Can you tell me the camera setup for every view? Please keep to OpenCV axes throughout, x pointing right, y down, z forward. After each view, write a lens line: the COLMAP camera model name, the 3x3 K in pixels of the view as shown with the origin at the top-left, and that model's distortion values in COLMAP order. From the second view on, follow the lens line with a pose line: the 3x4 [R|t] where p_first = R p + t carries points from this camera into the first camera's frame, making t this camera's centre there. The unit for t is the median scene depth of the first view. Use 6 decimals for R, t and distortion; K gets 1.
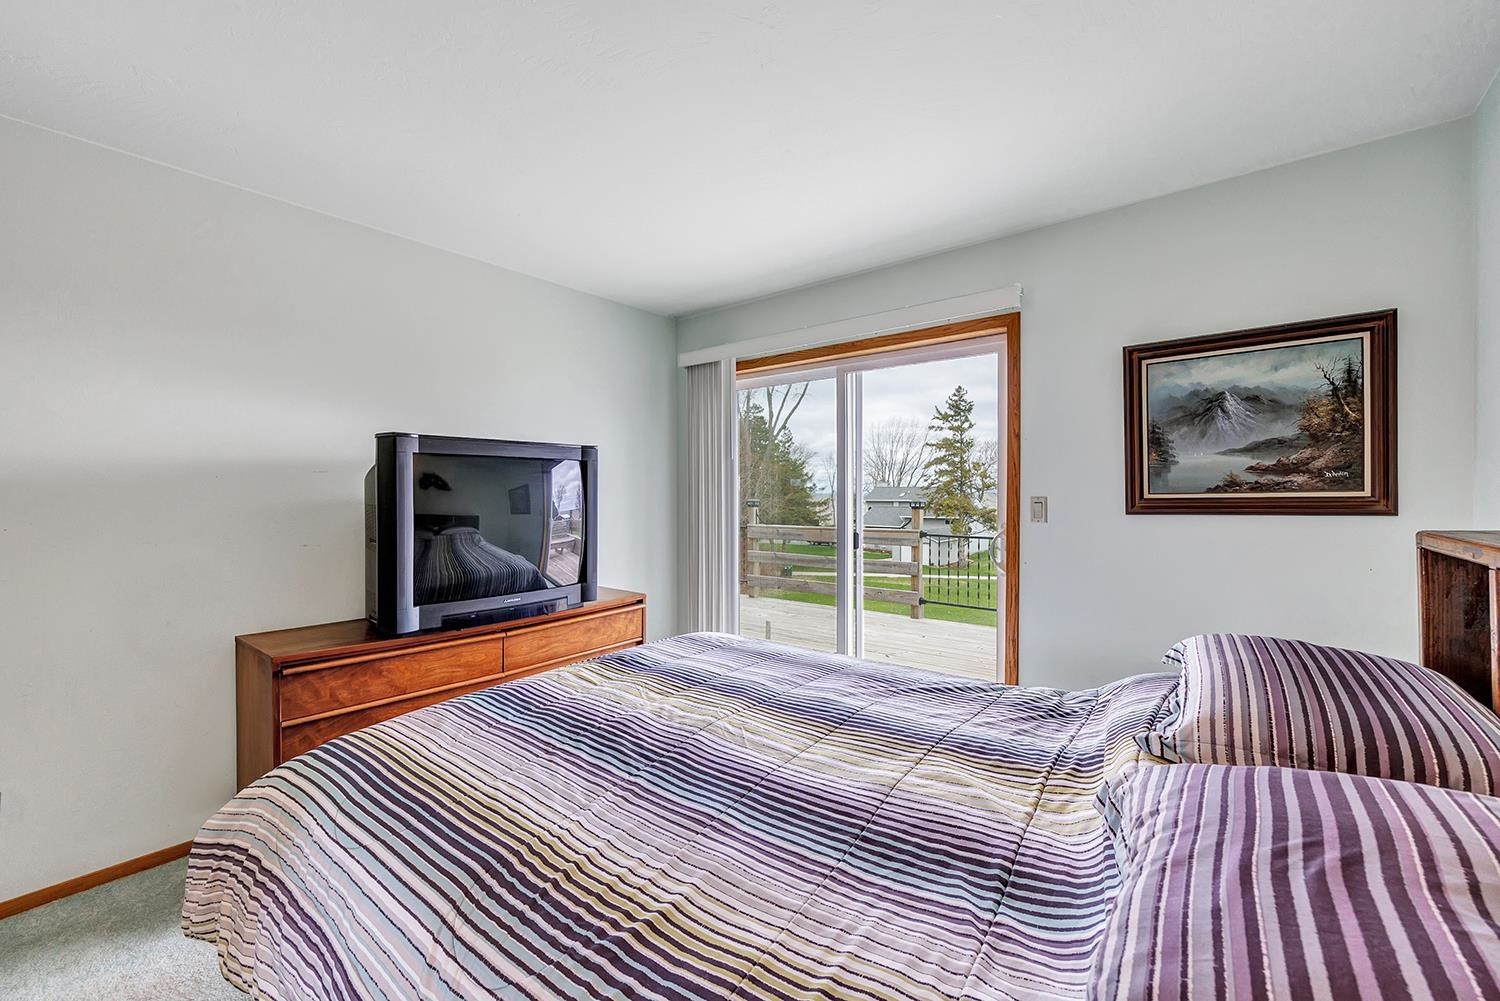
lens RADIAL K [[608.4, 0, 741.4], [0, 608.4, 502.1], [0, 0, 1]] dist [0.001999, 0.000276]
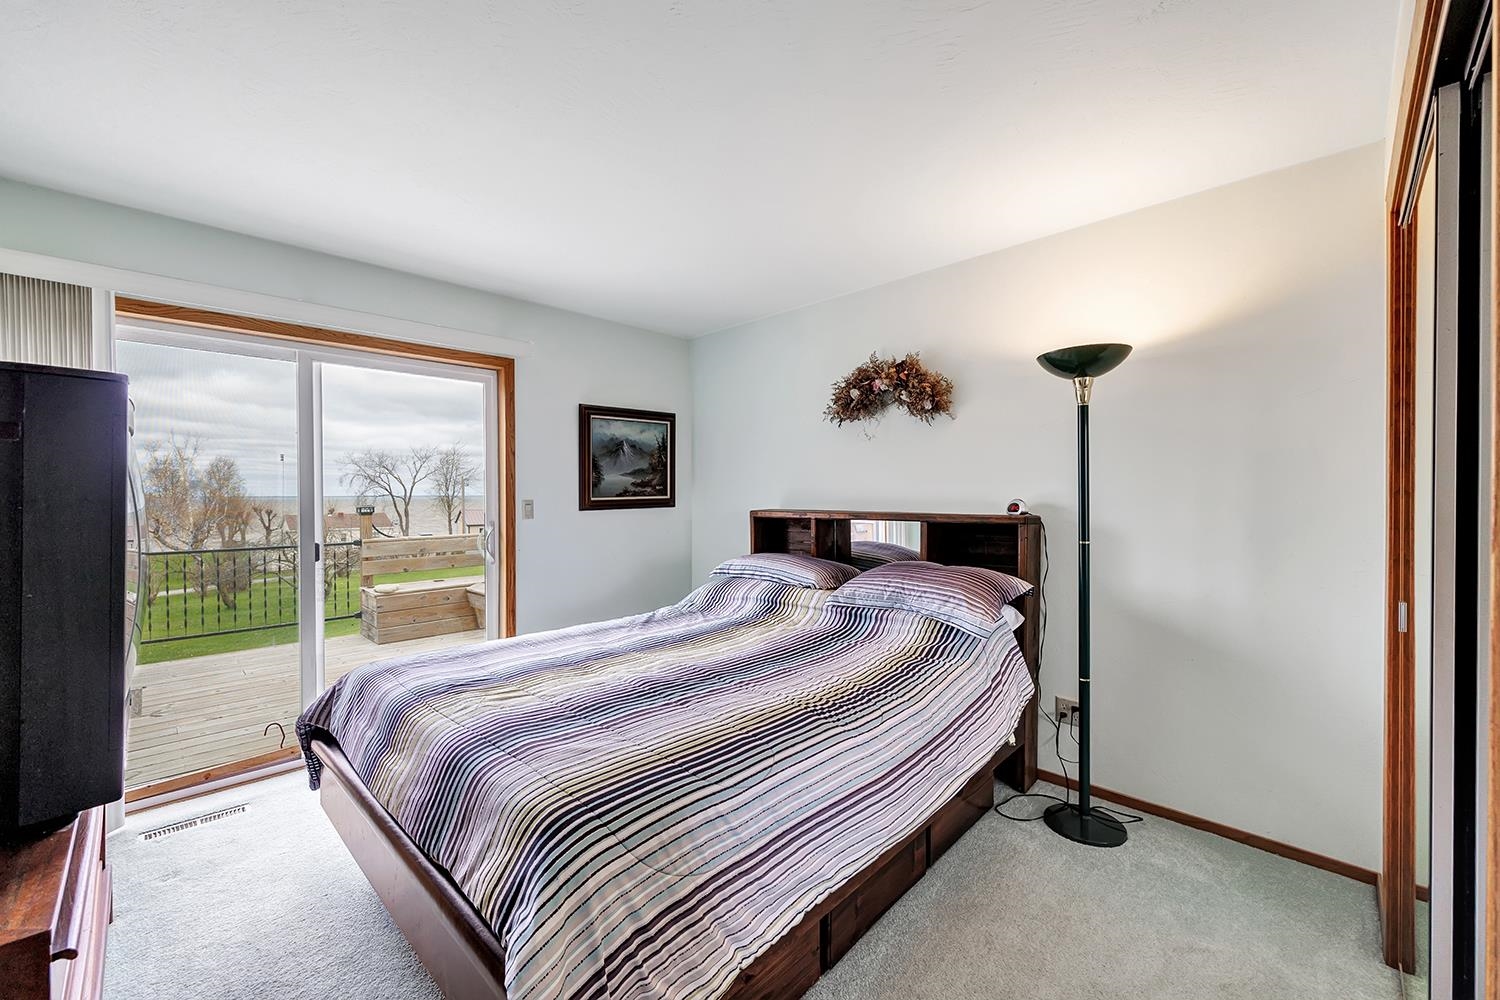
lens RADIAL K [[608.4, 0, 741.4], [0, 608.4, 501.6], [0, 0, 1]] dist [0.001999, 0.000276]
pose [[0.111693, -0.009138, 0.993701, -1.002205], [0.021022, 0.999756, 0.006831, -0.006311], [-0.993520, 0.020127, 0.111857, 0.475338]]
